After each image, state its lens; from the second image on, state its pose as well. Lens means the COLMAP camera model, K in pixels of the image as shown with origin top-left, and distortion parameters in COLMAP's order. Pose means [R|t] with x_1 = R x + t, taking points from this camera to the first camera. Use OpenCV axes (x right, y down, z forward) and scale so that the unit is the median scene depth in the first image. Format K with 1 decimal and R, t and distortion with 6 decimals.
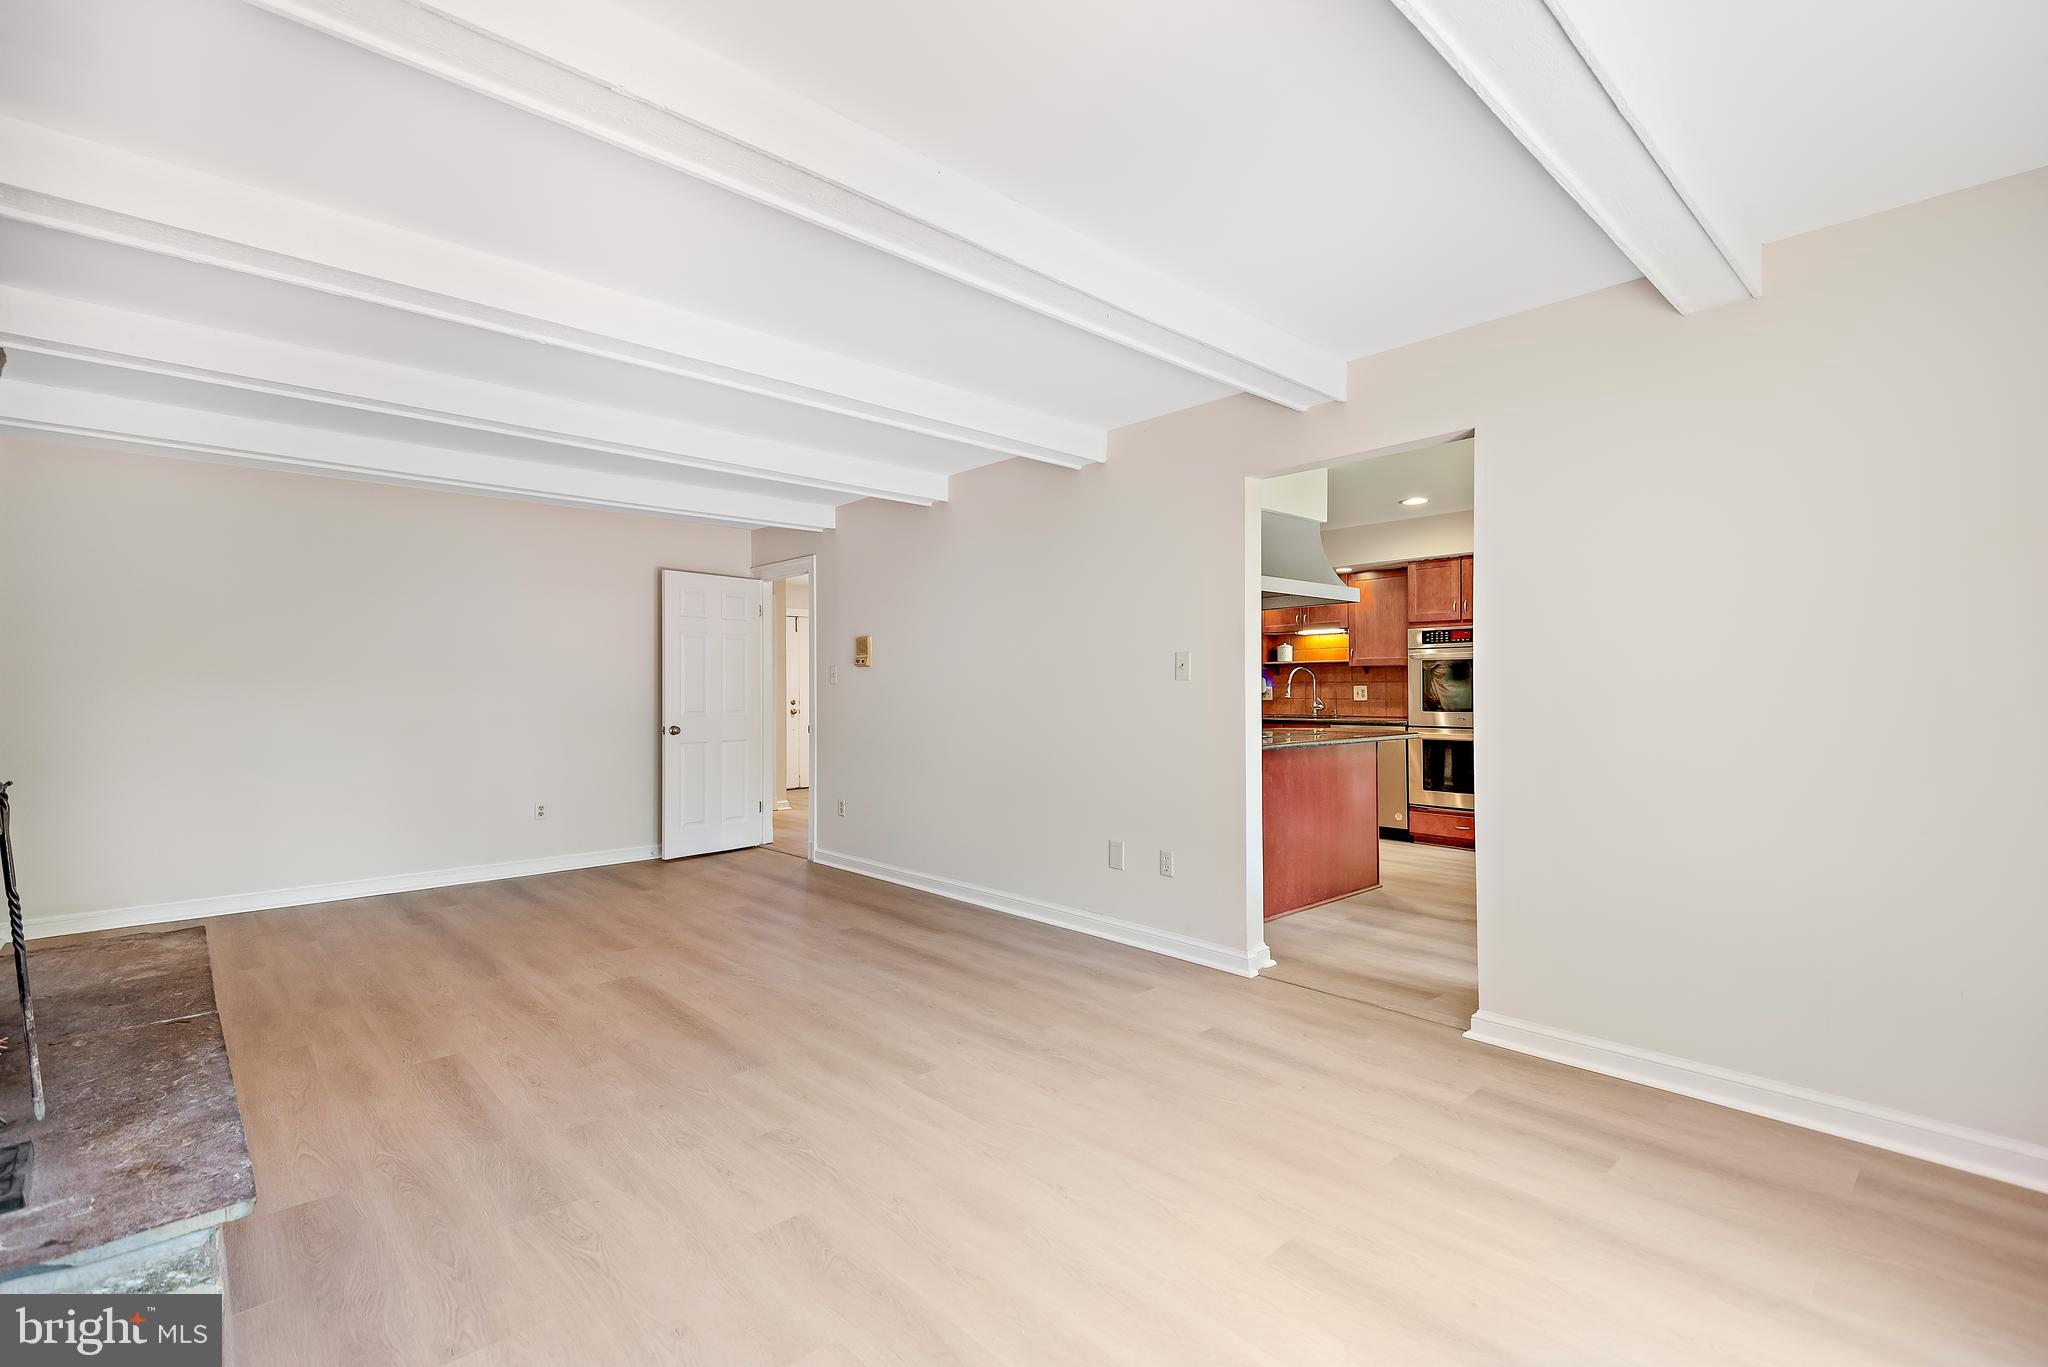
lens RADIAL K [[928.5, 0, 1027.5], [0, 928.5, 686.3], [0, 0, 1]] dist [0.031230, -0.011674]
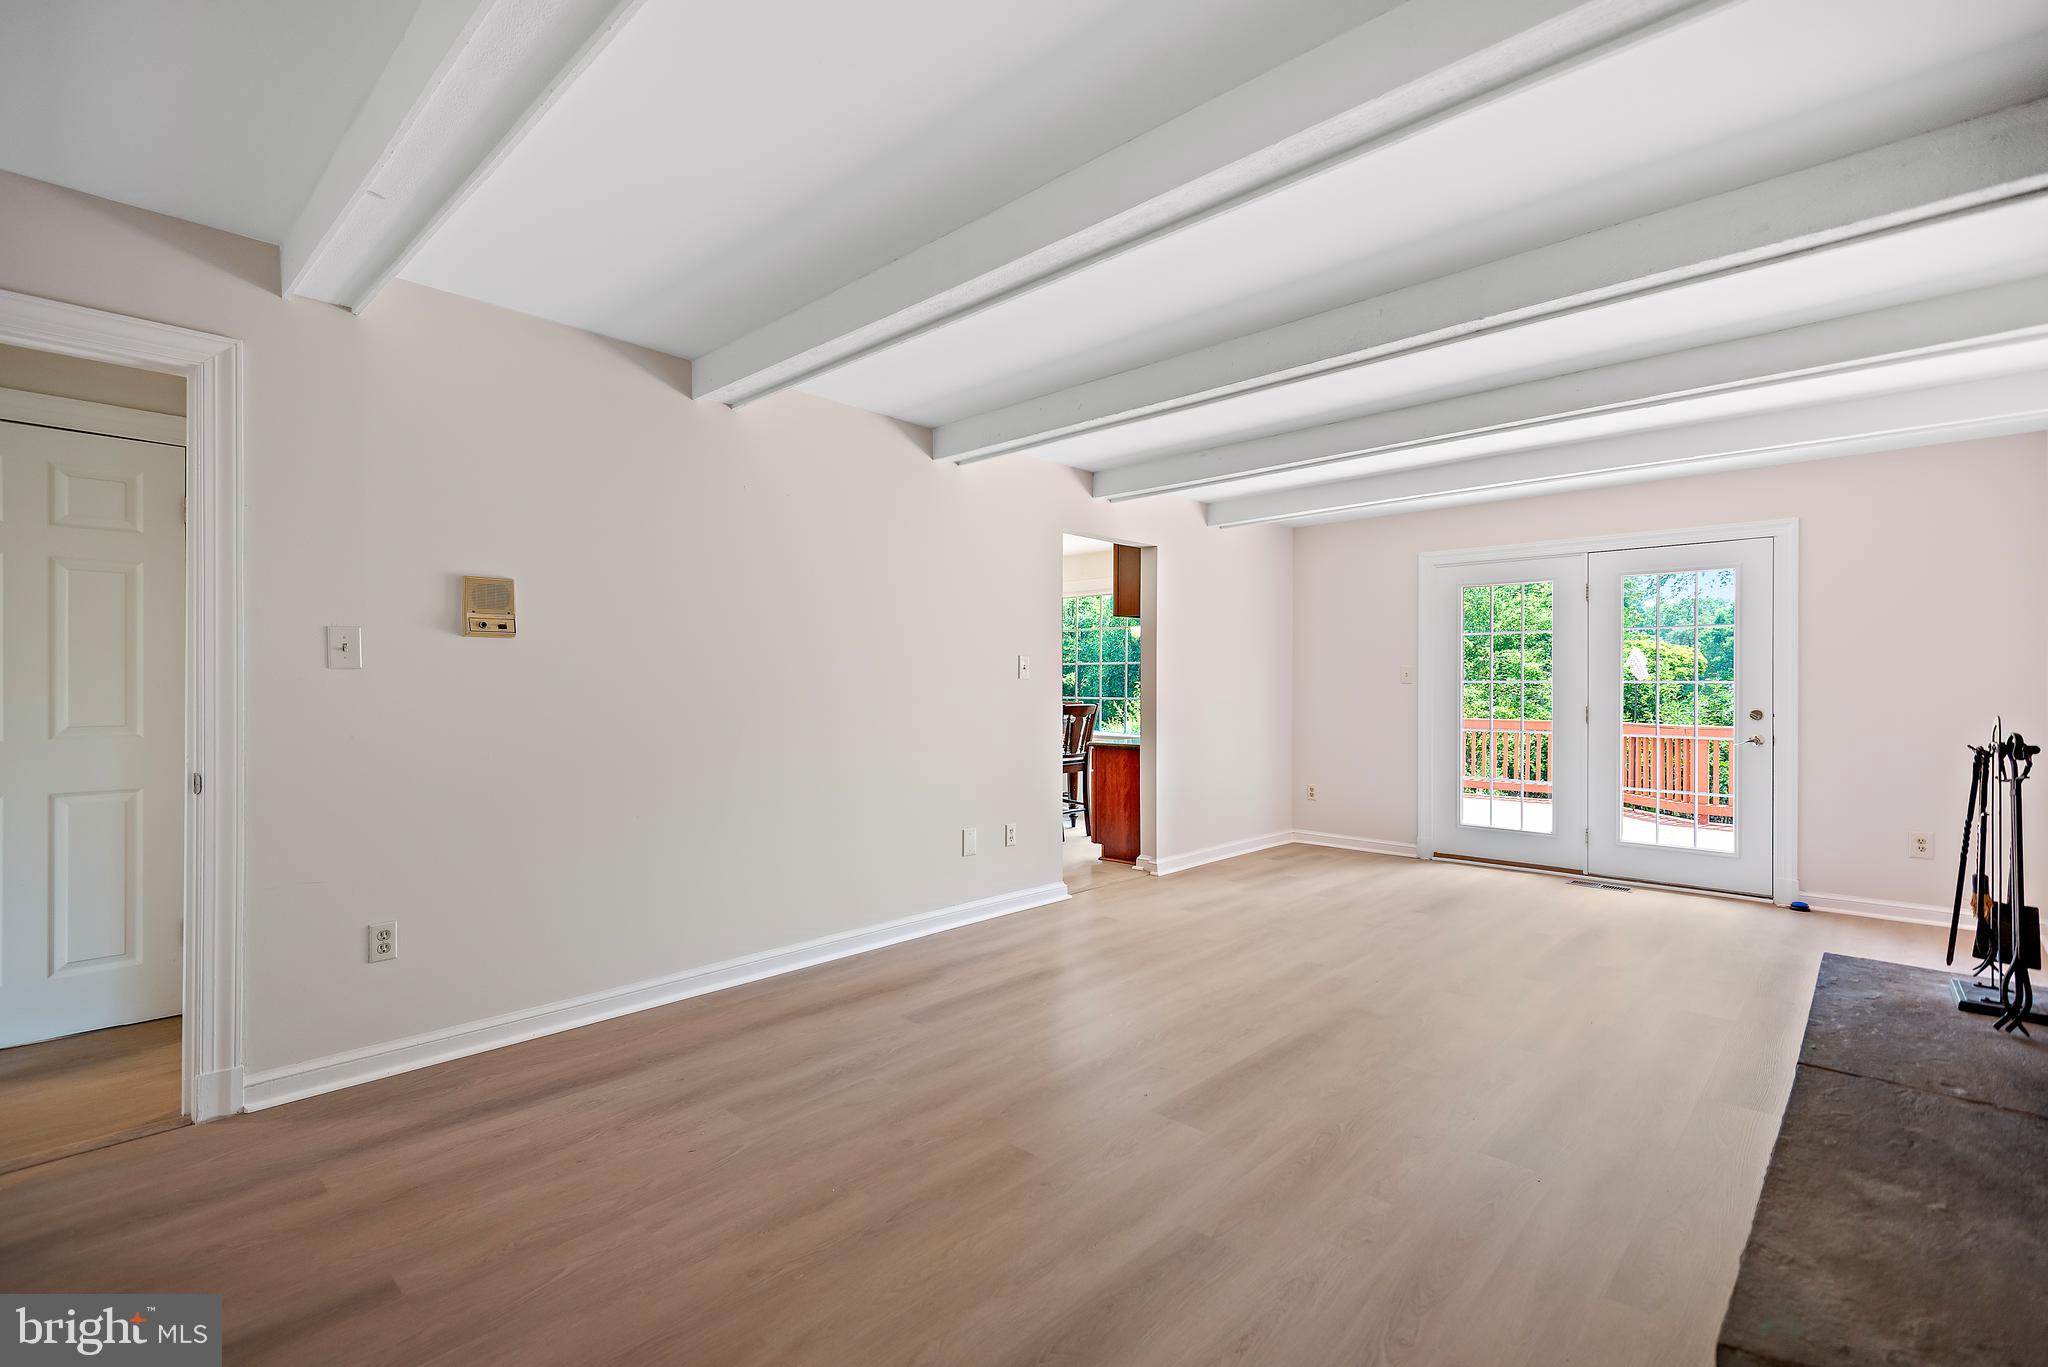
lens RADIAL K [[928.5, 0, 1020.7], [0, 928.5, 688.0], [0, 0, 1]] dist [0.031230, -0.011674]
pose [[-0.075467, 0.000899, 0.997148, -1.231677], [-0.005763, 0.999983, -0.001338, 0.010525], [-0.997132, -0.005847, -0.075460, 1.314620]]
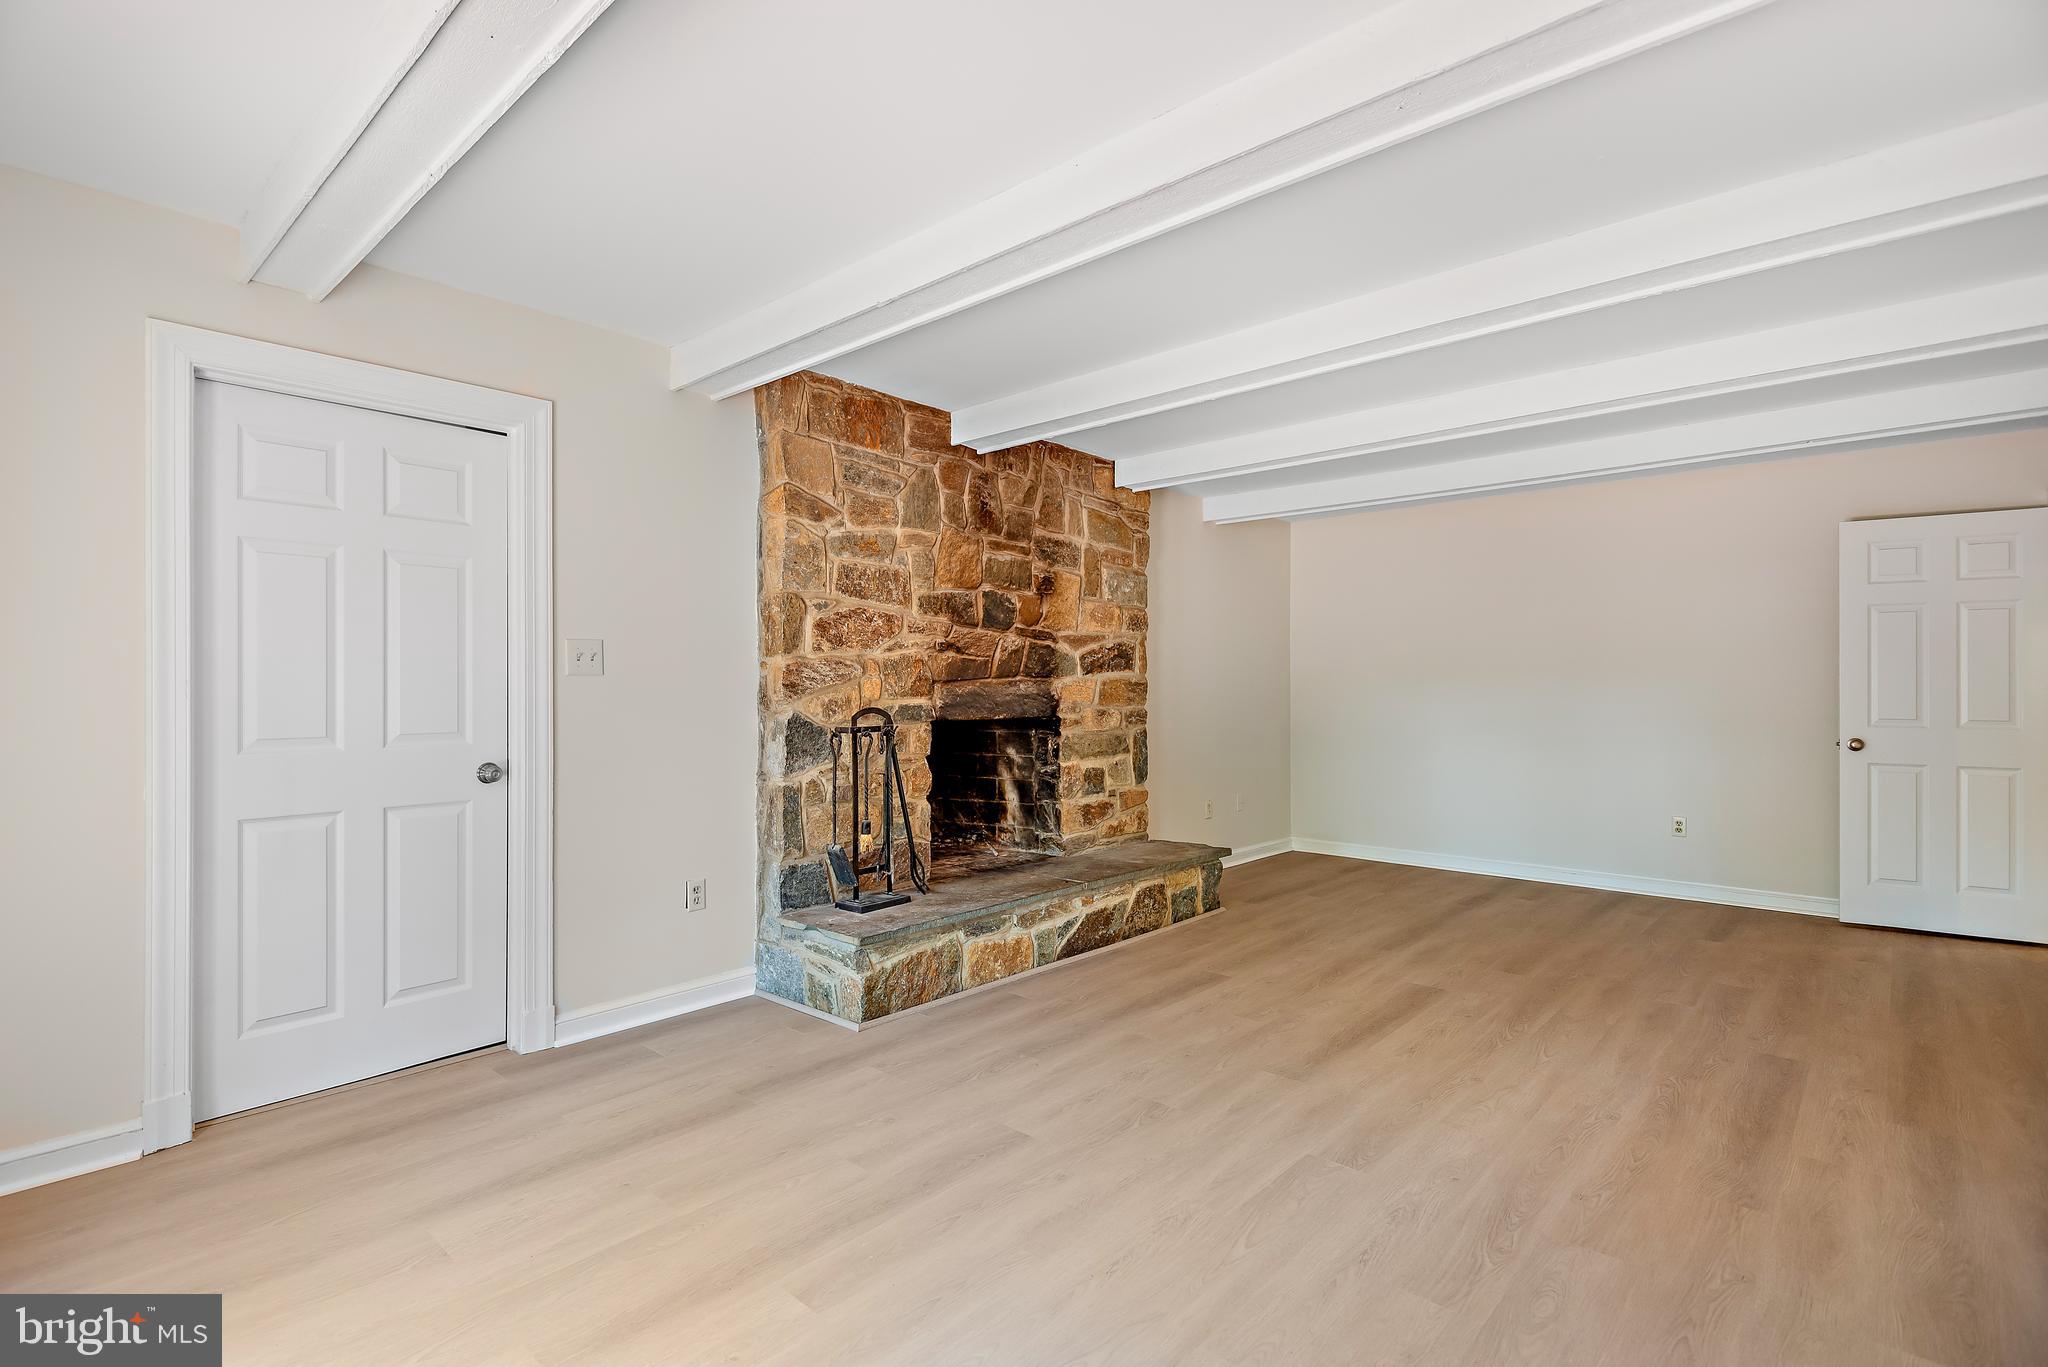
lens RADIAL K [[962.0, 0, 995.6], [0, 962.0, 671.0], [0, 0, 1]] dist [-0.002832, -0.001140]
pose [[0.068551, -0.010920, -0.997588, 0.595375], [-0.002285, 0.999936, -0.011103, -0.001107], [0.997645, 0.003040, 0.068521, 0.546828]]
